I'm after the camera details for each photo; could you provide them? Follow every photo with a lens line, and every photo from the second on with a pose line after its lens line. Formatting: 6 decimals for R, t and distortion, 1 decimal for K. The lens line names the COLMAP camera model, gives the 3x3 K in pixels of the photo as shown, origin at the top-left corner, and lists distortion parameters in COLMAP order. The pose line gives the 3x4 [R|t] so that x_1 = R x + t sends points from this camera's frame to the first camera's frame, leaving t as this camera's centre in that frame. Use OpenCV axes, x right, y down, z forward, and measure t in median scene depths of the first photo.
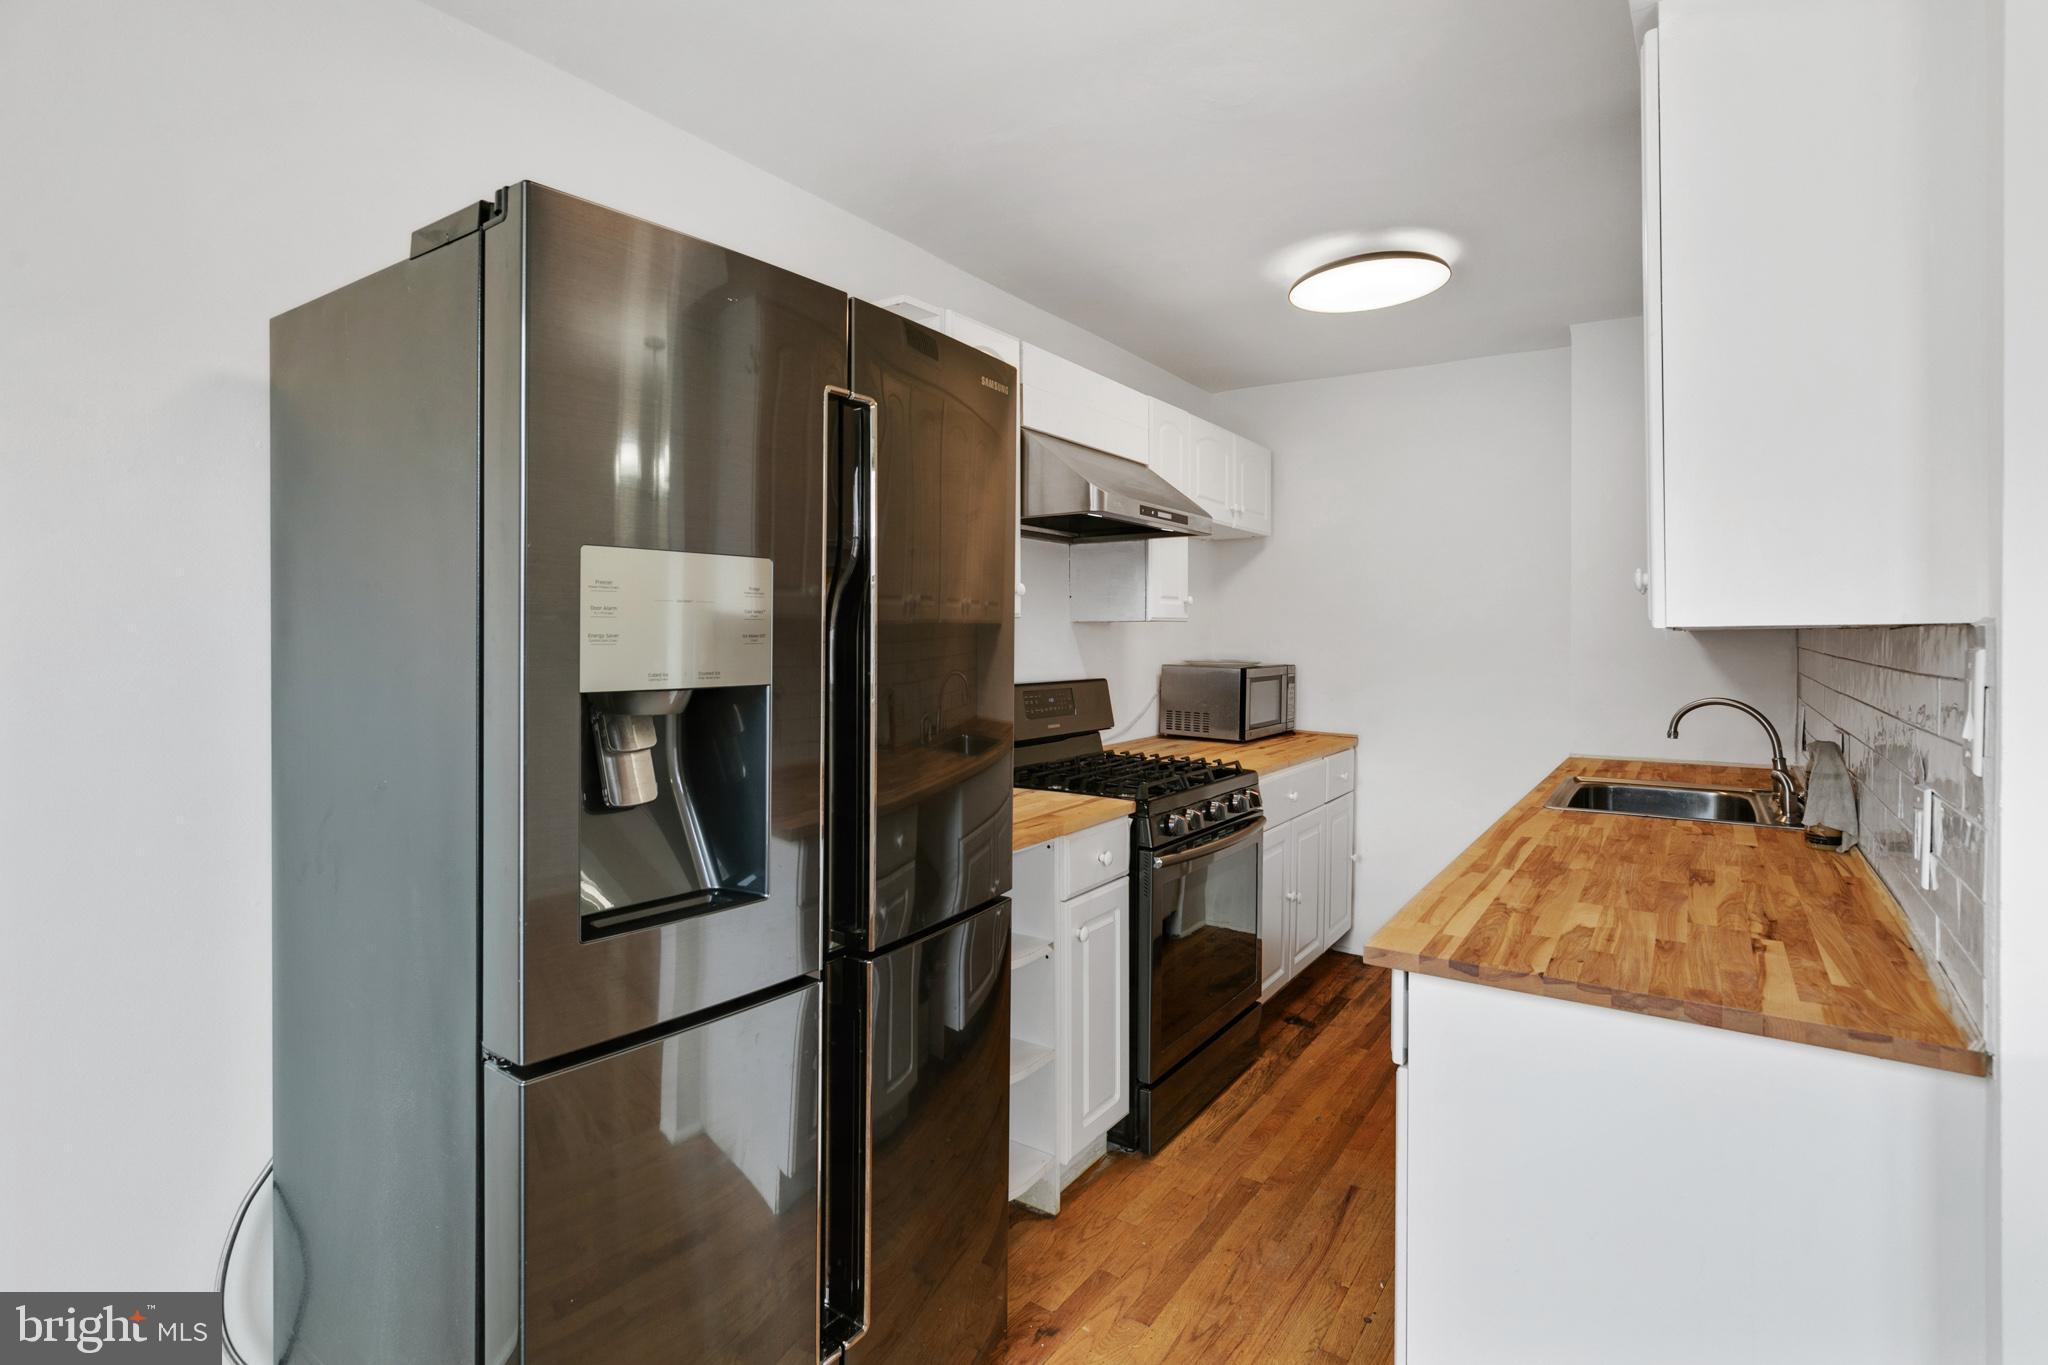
lens RADIAL K [[975.7, 0, 1026.2], [0, 975.7, 635.6], [0, 0, 1]] dist [0.000535, 0.000118]
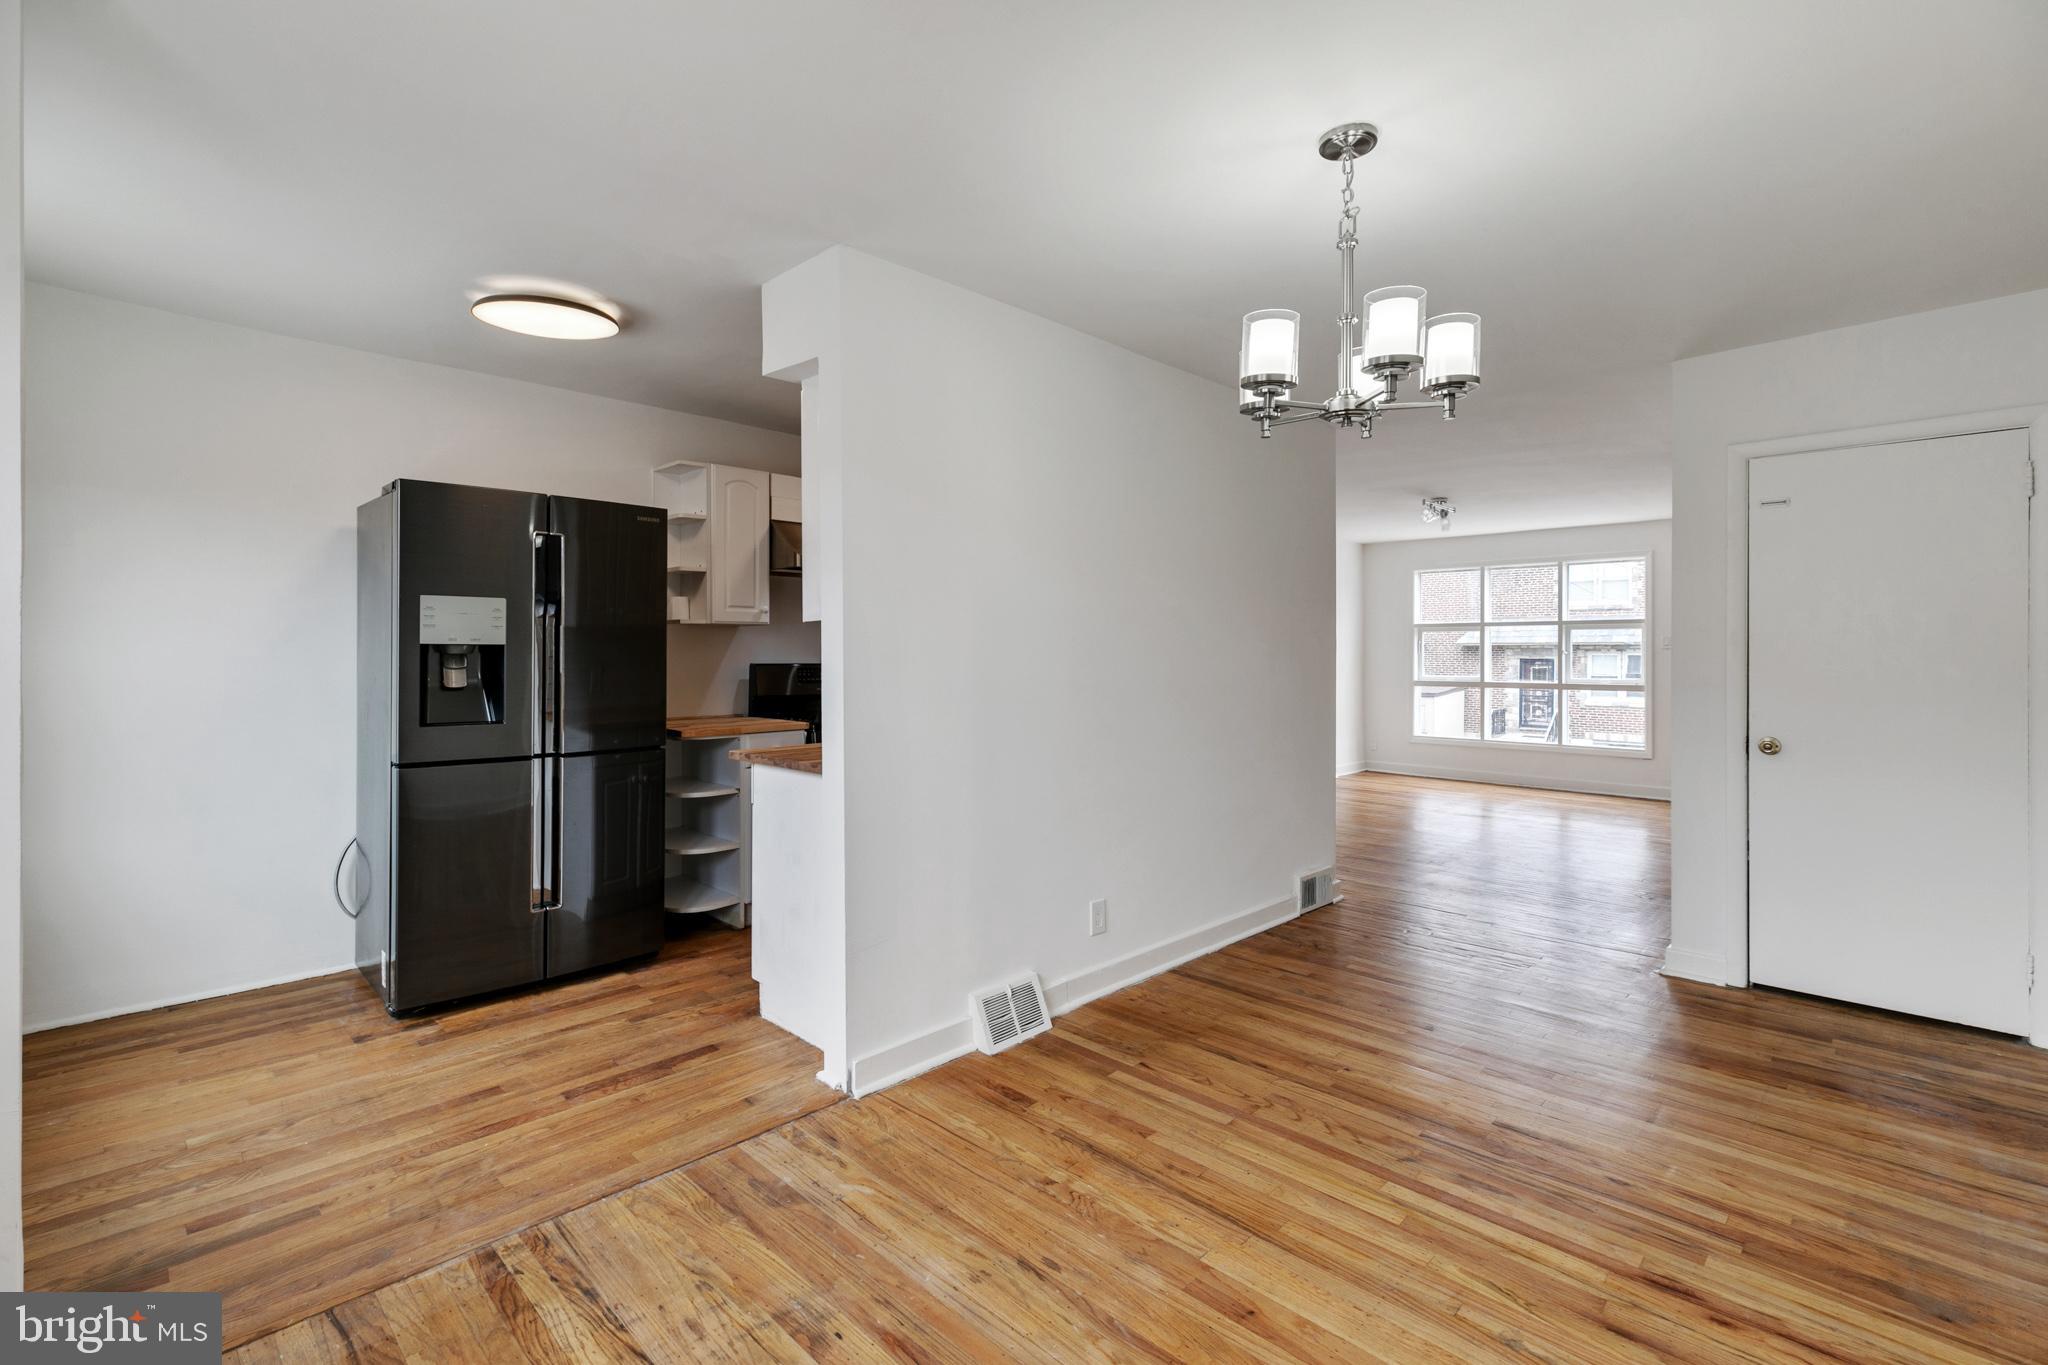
lens RADIAL K [[922.4, 0, 1028.2], [0, 922.4, 652.6], [0, 0, 1]] dist [0.010730, 0.000320]
pose [[0.985708, 0.002762, -0.168440, 0.618419], [-0.002975, 0.999995, -0.001008, 0.027109], [0.168437, 0.001494, 0.985711, -0.496472]]
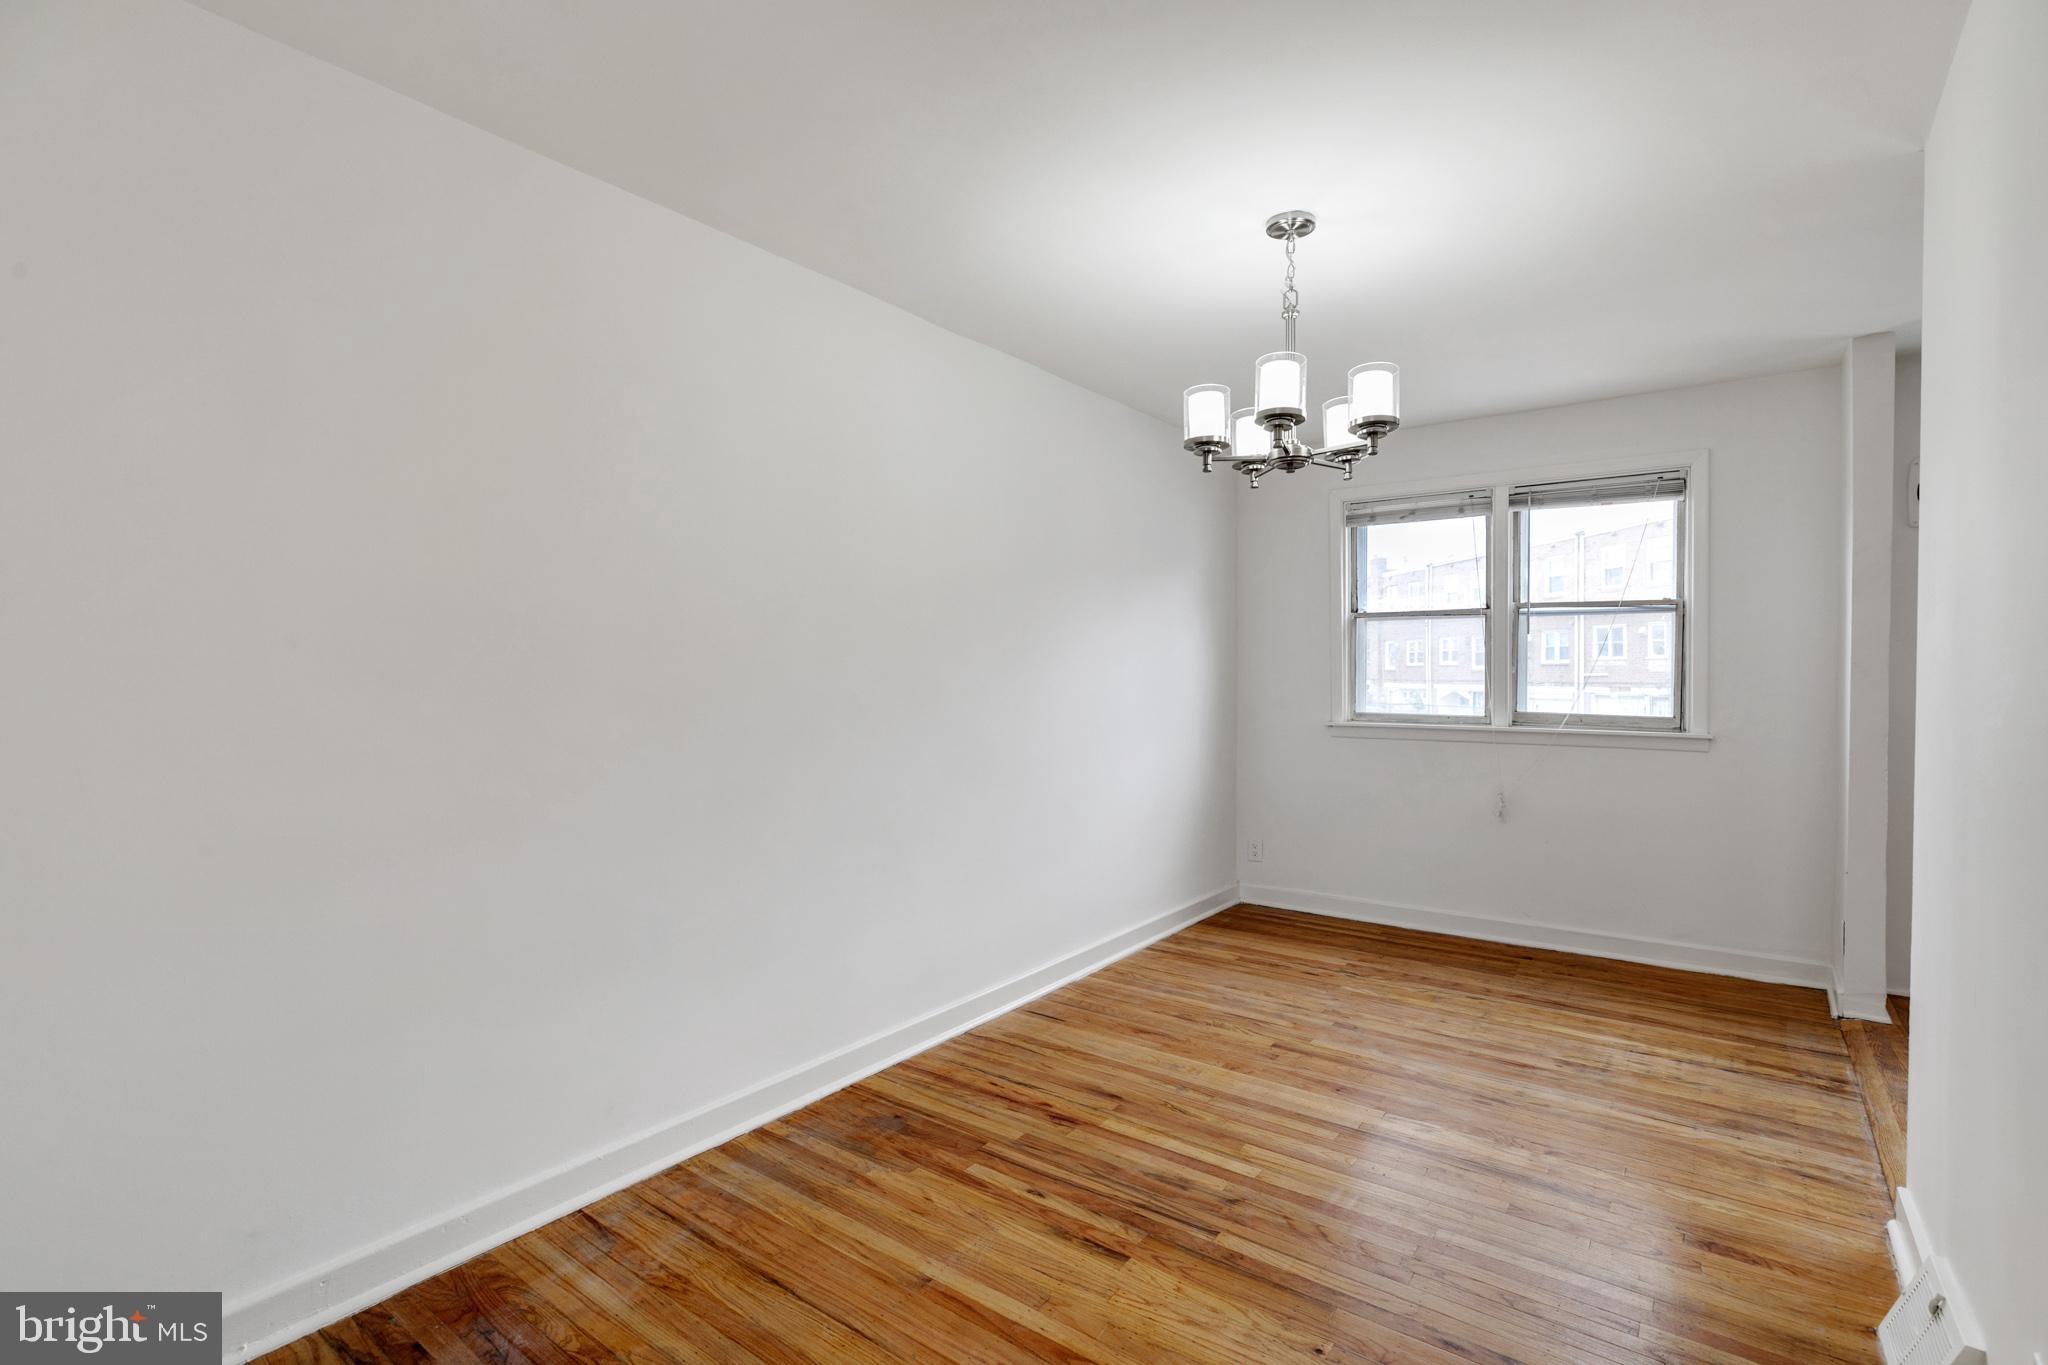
lens RADIAL K [[954.1, 0, 1024.0], [0, 954.1, 682.5], [0, 0, 1]] dist [-0.000019, 0.000000]
pose [[-0.999509, -0.000787, 0.031315, 0.917113], [-0.000388, 0.999919, 0.012744, 0.027616], [-0.031322, 0.012726, -0.999428, 0.941387]]
